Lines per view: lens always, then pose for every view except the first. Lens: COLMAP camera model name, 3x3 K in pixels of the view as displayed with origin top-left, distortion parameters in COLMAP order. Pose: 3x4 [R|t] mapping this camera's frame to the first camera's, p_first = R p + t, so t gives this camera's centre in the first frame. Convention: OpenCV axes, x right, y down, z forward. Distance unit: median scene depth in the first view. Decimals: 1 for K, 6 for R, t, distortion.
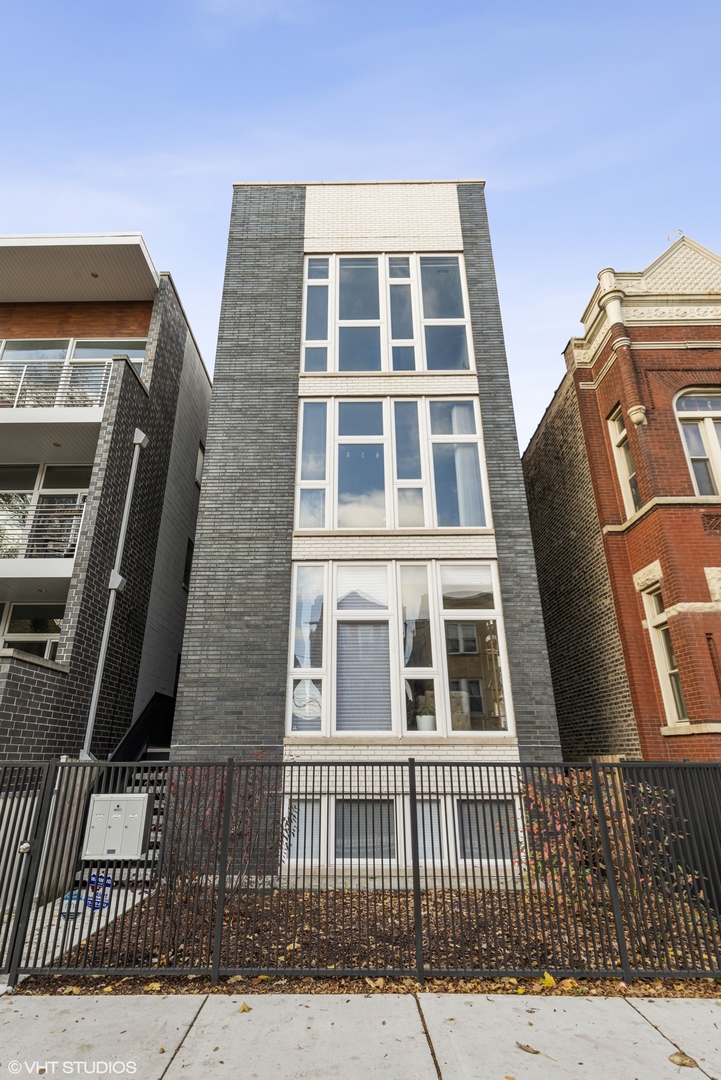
lens RADIAL K [[523.9, 0, 361.0], [0, 523.9, 555.6], [0, 0, 1]] dist [0.018145, -0.009455]
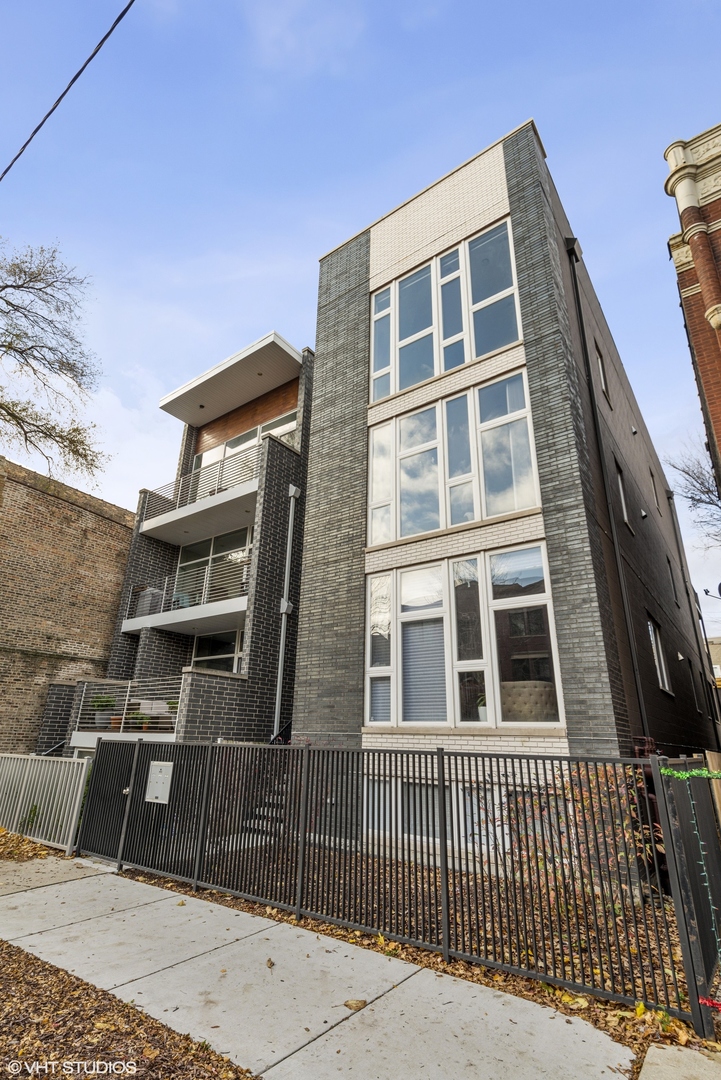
lens RADIAL K [[523.9, 0, 361.0], [0, 523.9, 555.6], [0, 0, 1]] dist [0.018145, -0.009455]
pose [[0.811597, -0.175473, -0.557243, 0.524928], [0.183857, 0.982078, -0.041473, 0.015195], [0.554533, -0.068793, 0.829313, 0.043428]]
